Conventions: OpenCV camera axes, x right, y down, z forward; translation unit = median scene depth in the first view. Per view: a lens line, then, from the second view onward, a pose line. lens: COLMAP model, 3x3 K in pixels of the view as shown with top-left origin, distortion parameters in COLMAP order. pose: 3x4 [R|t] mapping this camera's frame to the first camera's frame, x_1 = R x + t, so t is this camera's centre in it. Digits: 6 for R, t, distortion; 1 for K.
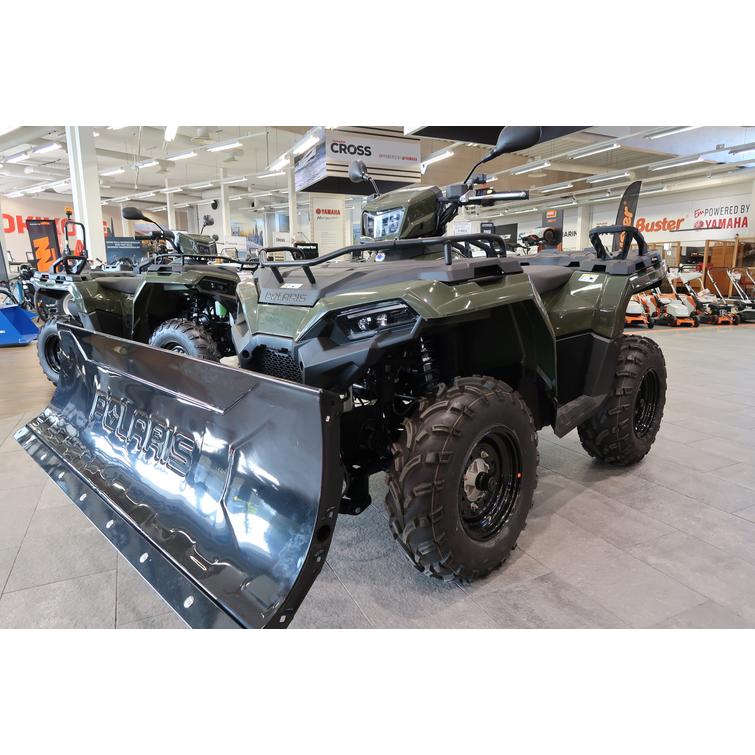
lens RADIAL K [[514.2, 0, 375.2], [0, 514.2, 373.6], [0, 0, 1]] dist [-0.035043, 0.005581]
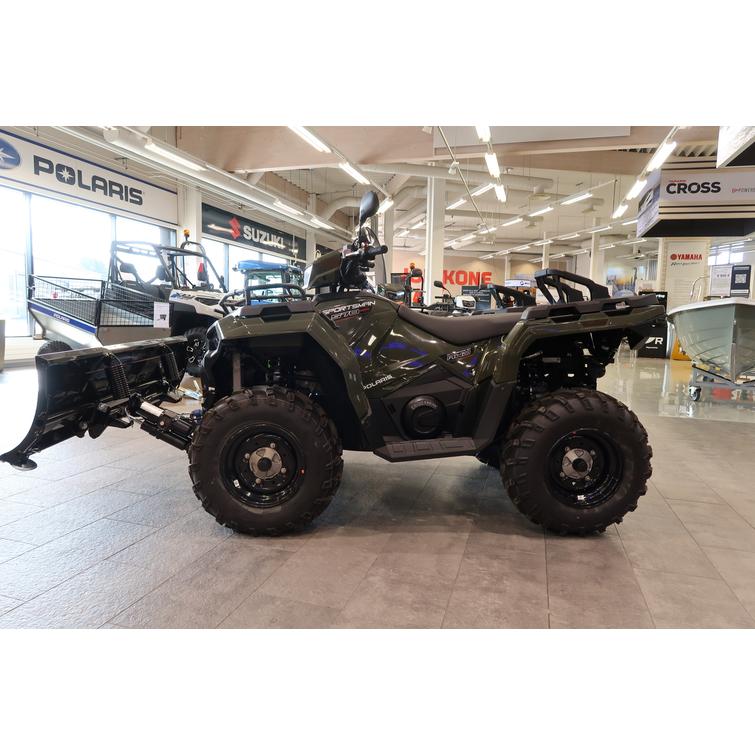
lens RADIAL K [[514.2, 0, 375.2], [0, 514.2, 373.6], [0, 0, 1]] dist [-0.035043, 0.005581]
pose [[0.746031, 0.096638, -0.658862, 0.150206], [-0.156282, 0.987189, -0.032165, -0.003104], [0.647312, 0.126964, 0.751576, 0.016870]]
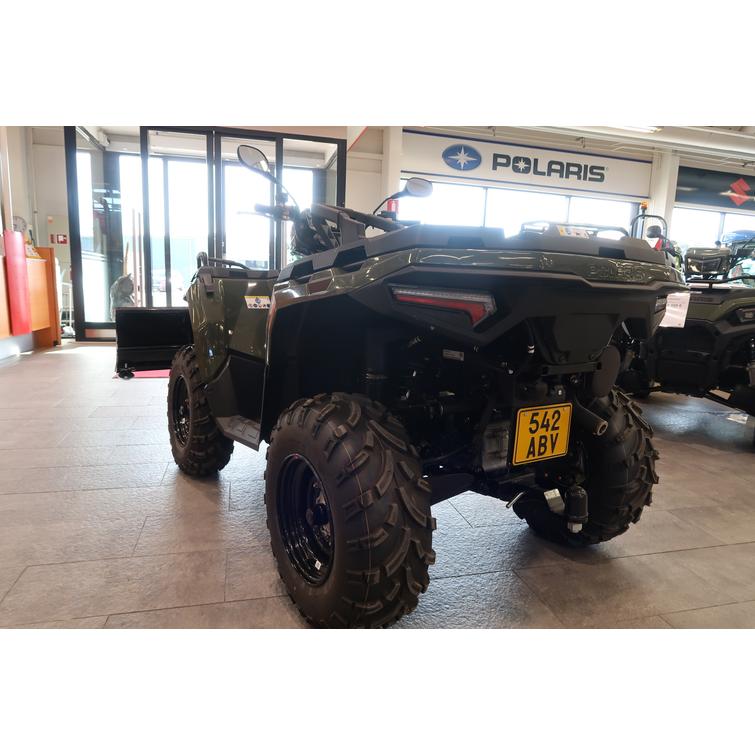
lens RADIAL K [[514.2, 0, 375.2], [0, 514.2, 373.6], [0, 0, 1]] dist [-0.035043, 0.005581]
pose [[-0.177523, 0.168058, -0.969661, 0.186390], [-0.221928, 0.953094, 0.205817, -0.039804], [0.958767, 0.251732, -0.131899, 0.202801]]
